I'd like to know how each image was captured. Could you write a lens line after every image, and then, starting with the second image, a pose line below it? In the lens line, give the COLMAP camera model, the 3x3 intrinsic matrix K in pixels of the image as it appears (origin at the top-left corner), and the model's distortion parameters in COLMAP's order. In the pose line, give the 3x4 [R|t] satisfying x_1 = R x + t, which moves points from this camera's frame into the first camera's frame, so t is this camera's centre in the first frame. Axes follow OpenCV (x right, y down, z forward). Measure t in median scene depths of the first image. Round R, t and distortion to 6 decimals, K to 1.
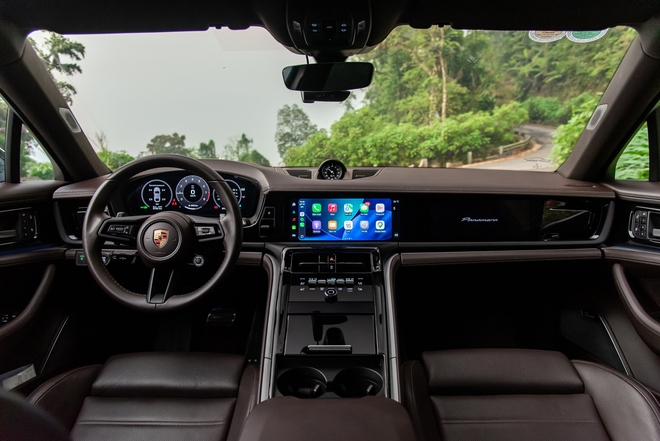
lens RADIAL K [[441.9, 0, 332.4], [0, 441.9, 218.1], [0, 0, 1]] dist [0.004742, 0.002791]
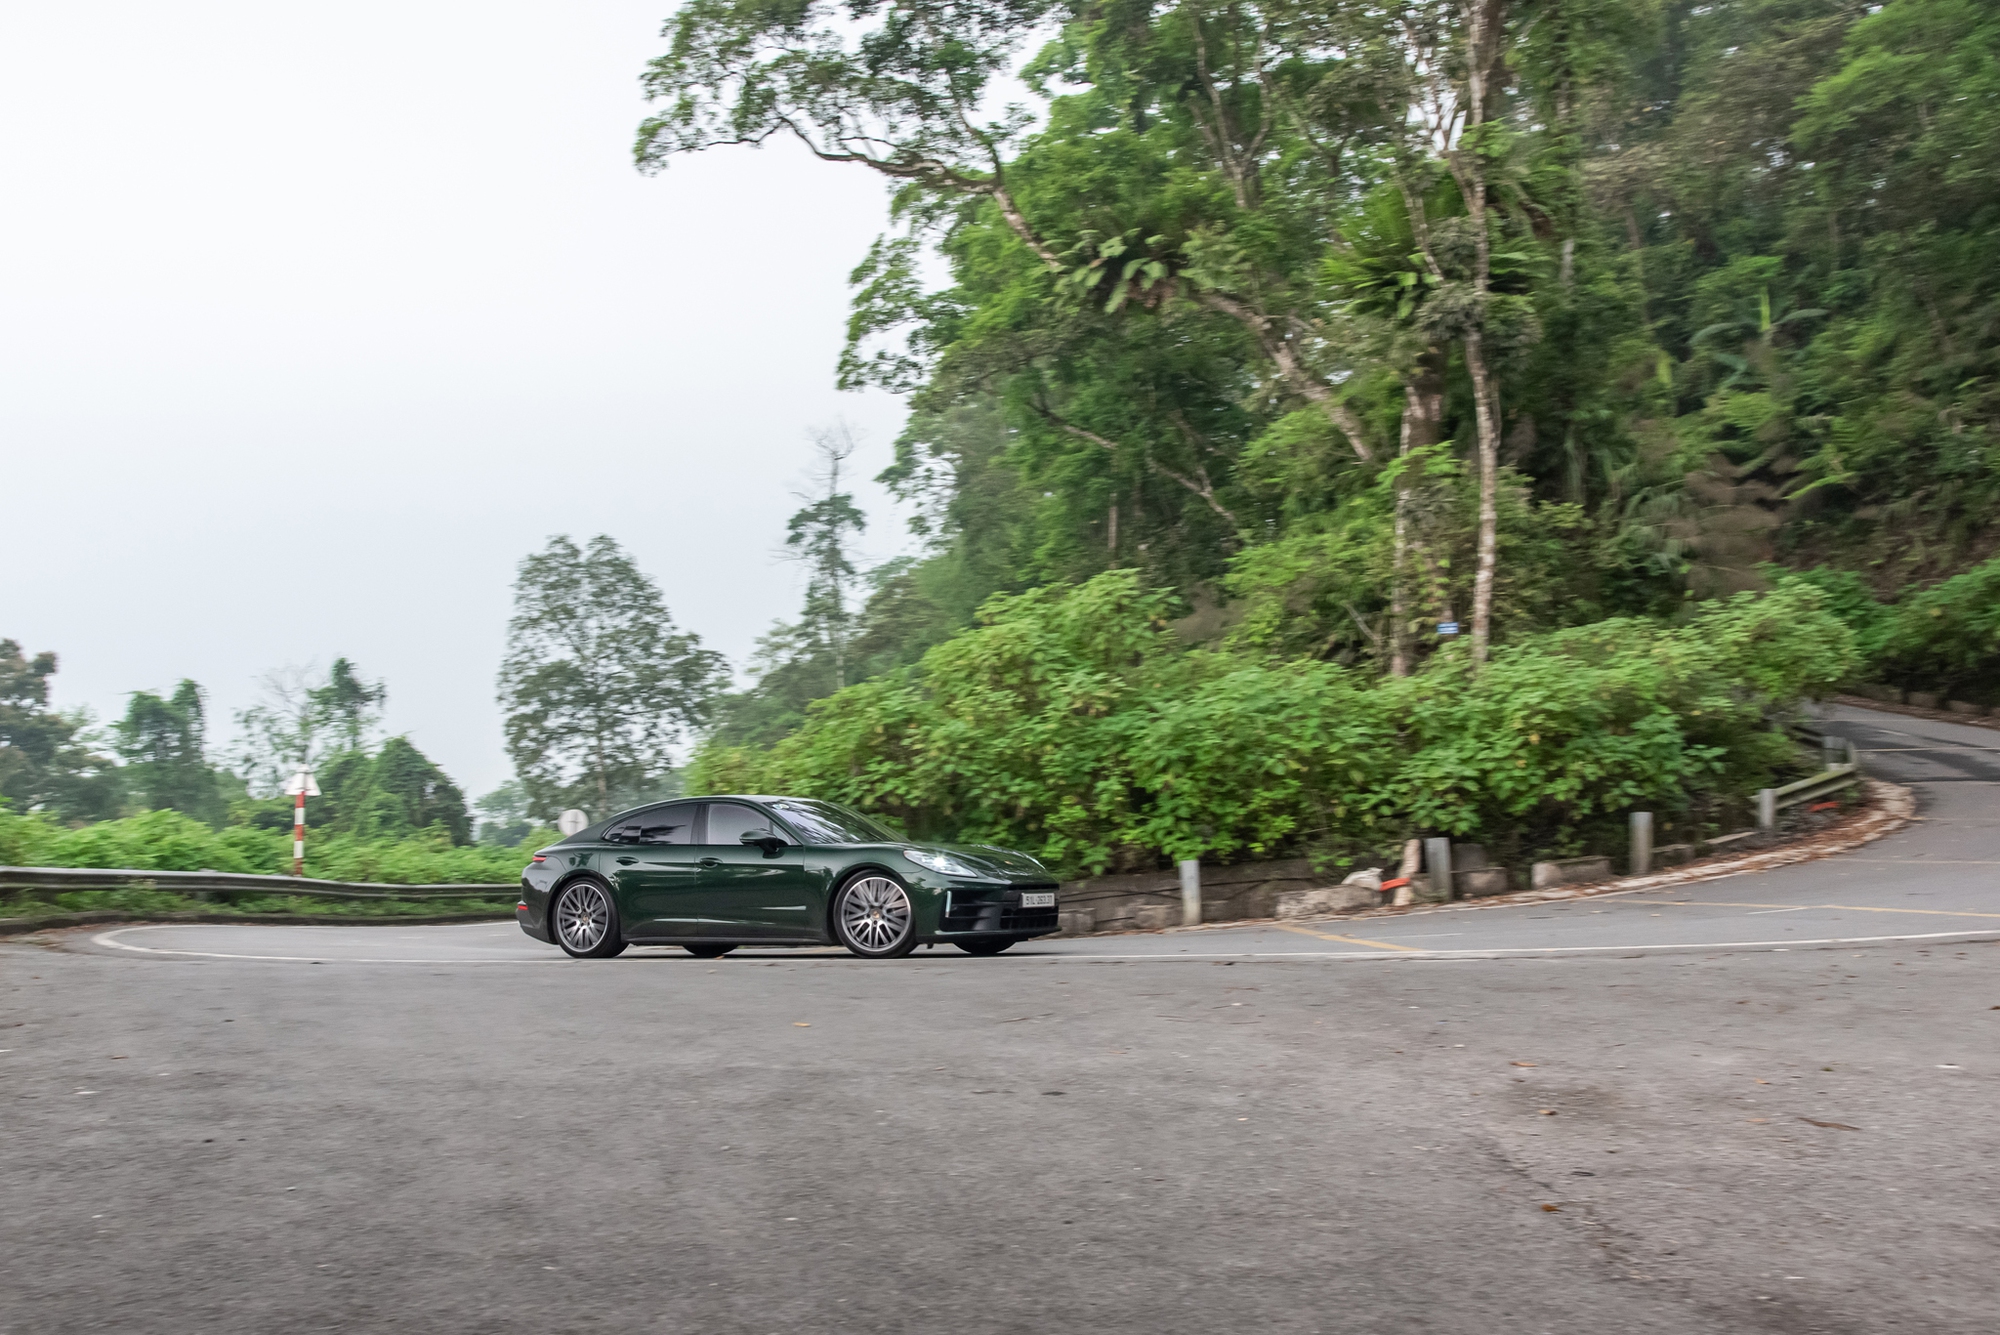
lens RADIAL K [[2055.9, 0, 950.2], [0, 2055.9, 691.4], [0, 0, 1]] dist [0.044051, 0.000000]
pose [[0.994399, 0.044551, 0.095839, -0.099936], [-0.026294, 0.982585, -0.183946, -0.022131], [-0.102365, 0.180396, 0.978253, 0.099598]]
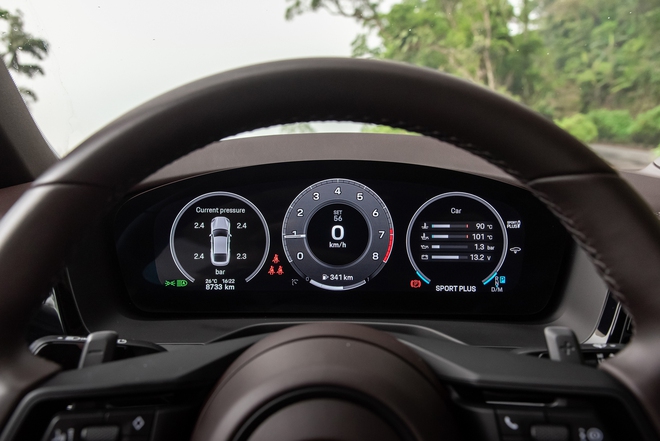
lens RADIAL K [[550.8, 0, 331.1], [0, 550.8, 222.6], [0, 0, 1]] dist [-0.023934, -0.001405]
pose [[0.999665, 0.003161, -0.025698, -0.011233], [-0.004856, 0.997796, -0.066171, -0.001479], [0.025432, 0.066274, 0.997477, 0.022596]]
